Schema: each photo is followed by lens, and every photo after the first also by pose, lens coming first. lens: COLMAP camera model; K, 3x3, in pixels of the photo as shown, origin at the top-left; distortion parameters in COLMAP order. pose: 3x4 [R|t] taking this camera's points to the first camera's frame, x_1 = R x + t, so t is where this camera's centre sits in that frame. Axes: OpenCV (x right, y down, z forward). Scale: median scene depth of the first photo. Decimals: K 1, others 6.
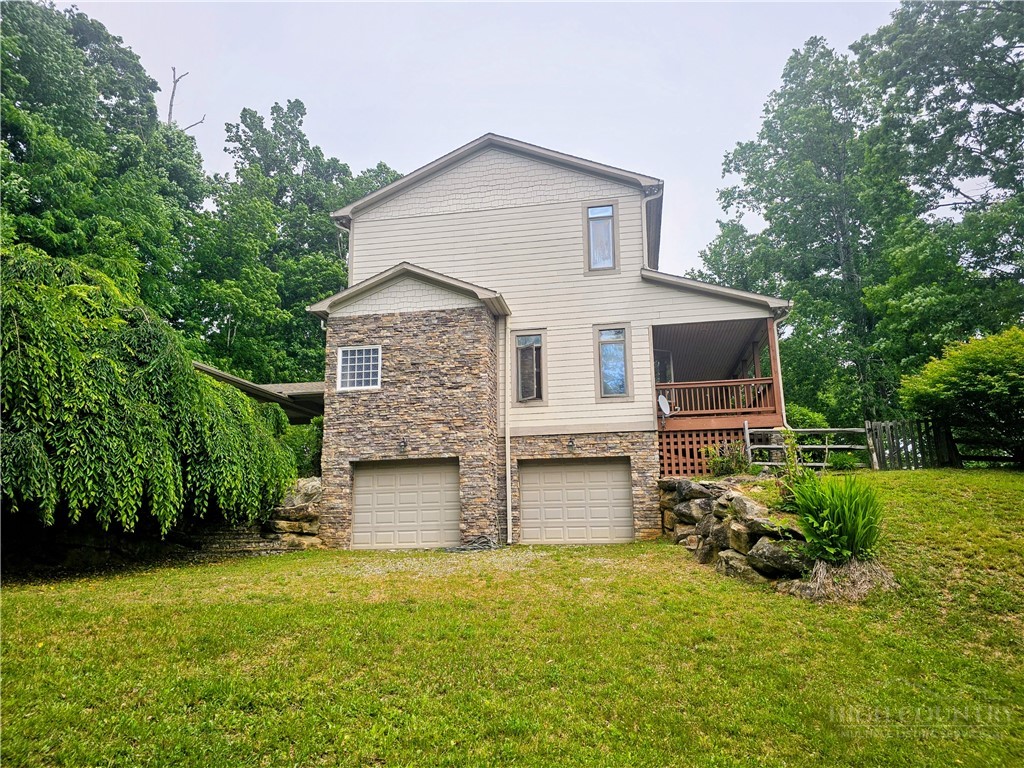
lens RADIAL K [[688.0, 0, 508.3], [0, 688.0, 383.5], [0, 0, 1]] dist [0.095717, -0.103059]
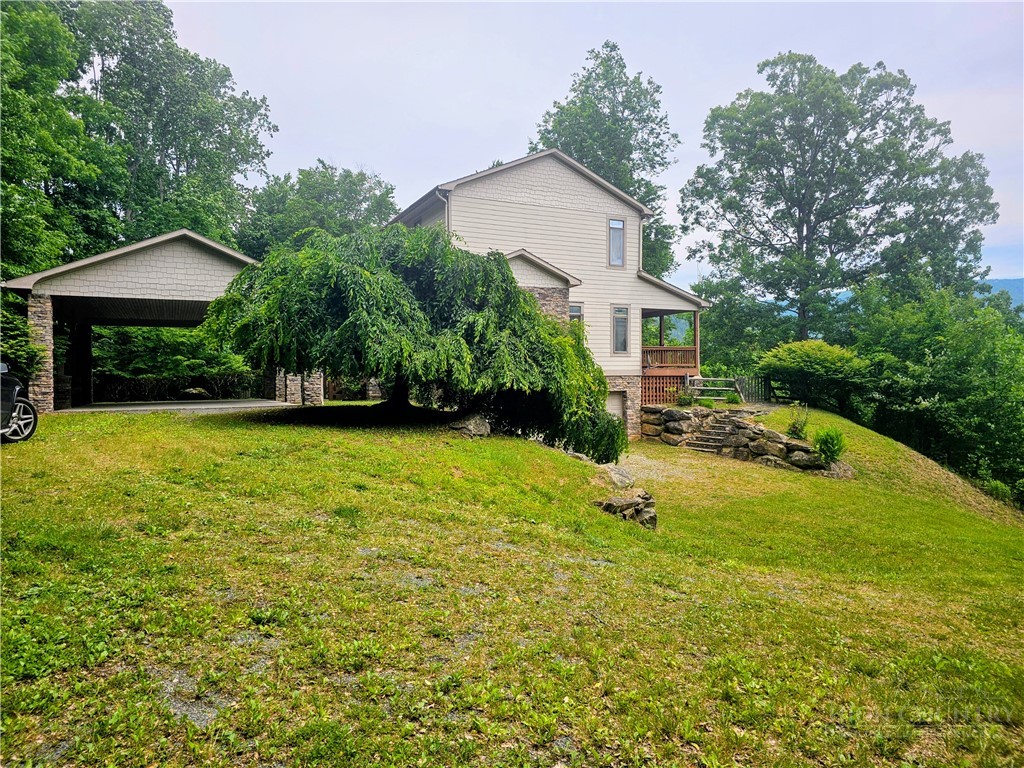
lens RADIAL K [[688.0, 0, 508.3], [0, 688.0, 383.5], [0, 0, 1]] dist [0.095717, -0.103059]
pose [[0.807786, 0.005856, 0.589447, -0.978403], [-0.127308, 0.978085, 0.164748, -0.138822], [-0.575564, -0.208122, 0.790829, -0.106447]]
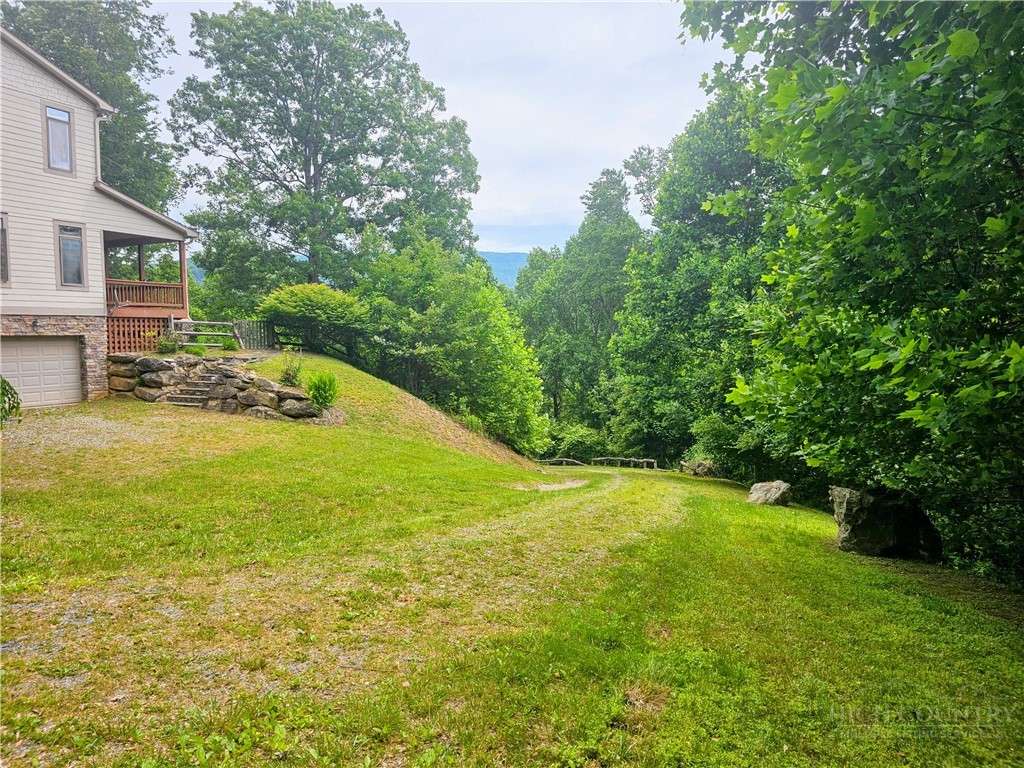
lens RADIAL K [[688.0, 0, 508.3], [0, 688.0, 383.5], [0, 0, 1]] dist [0.095717, -0.103059]
pose [[0.304730, -0.058219, 0.950658, -0.796113], [-0.199146, 0.972173, 0.123372, -0.118942], [-0.931386, -0.226915, 0.284656, -0.099216]]
